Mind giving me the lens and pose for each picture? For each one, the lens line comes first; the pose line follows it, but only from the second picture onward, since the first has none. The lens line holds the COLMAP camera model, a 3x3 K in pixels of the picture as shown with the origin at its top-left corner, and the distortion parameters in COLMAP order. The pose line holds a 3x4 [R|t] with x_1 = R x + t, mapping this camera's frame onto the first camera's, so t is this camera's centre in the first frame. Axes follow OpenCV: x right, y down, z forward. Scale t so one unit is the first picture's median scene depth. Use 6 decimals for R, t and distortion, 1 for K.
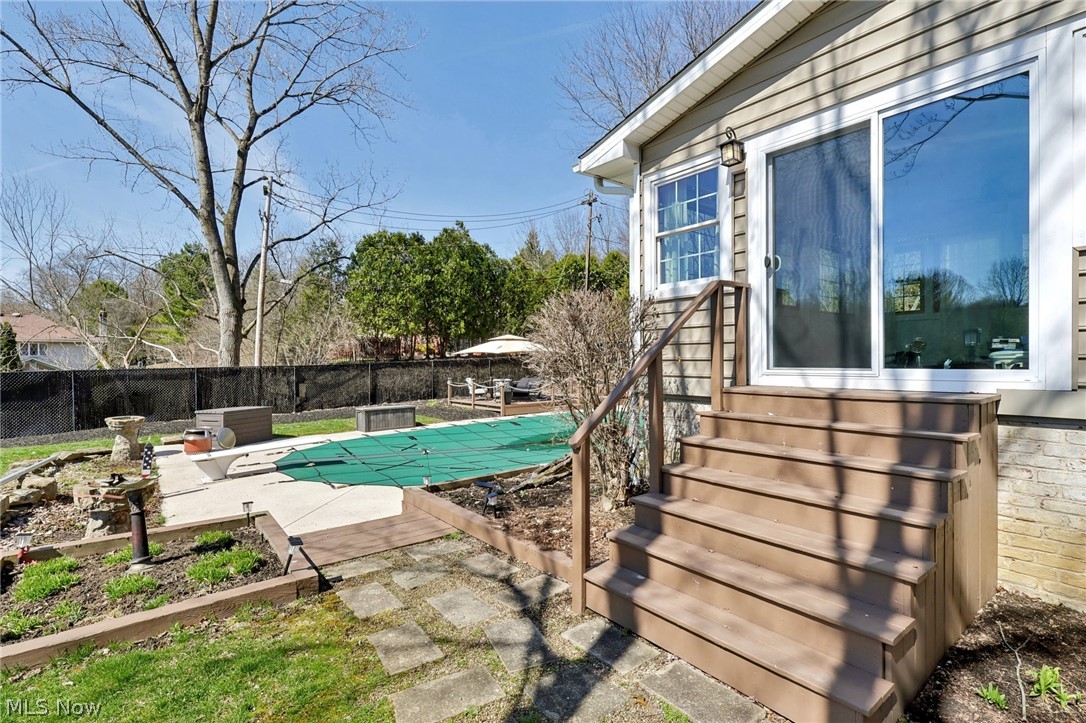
lens RADIAL K [[535.2, 0, 542.6], [0, 535.2, 387.3], [0, 0, 1]] dist [0.002680, 0.001858]
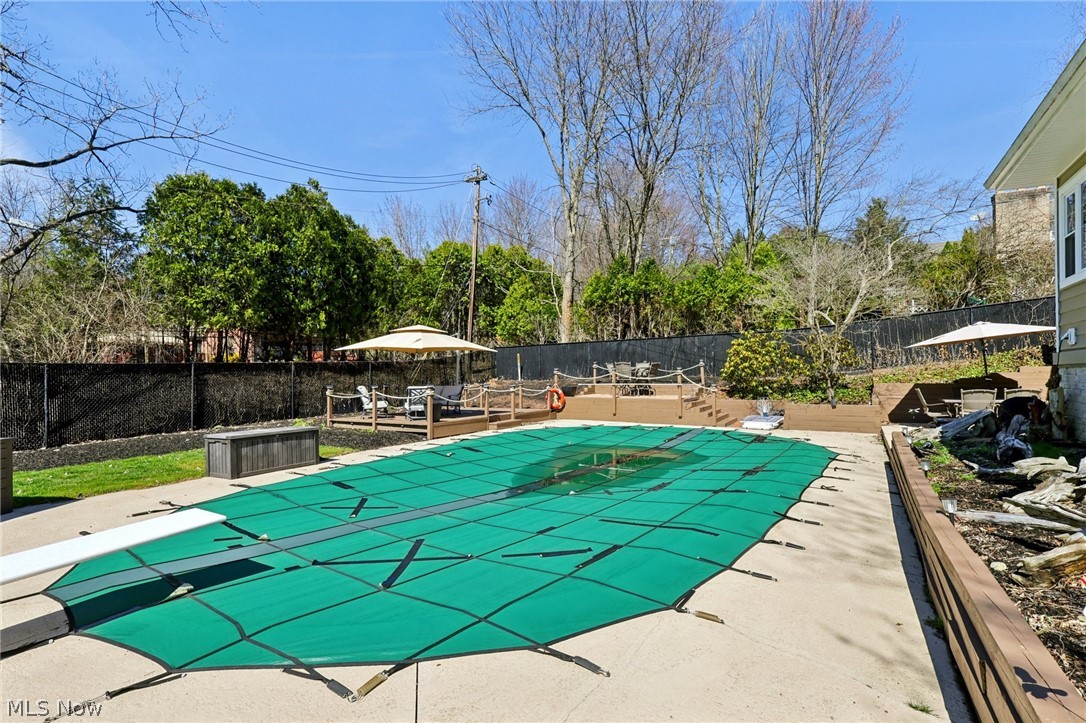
lens RADIAL K [[535.2, 0, 542.6], [0, 535.2, 387.3], [0, 0, 1]] dist [0.002680, 0.001858]
pose [[0.937351, -0.006163, 0.348333, -0.130540], [0.017913, 0.999374, -0.030522, 0.007873], [-0.347927, 0.034850, 0.936874, 0.222970]]
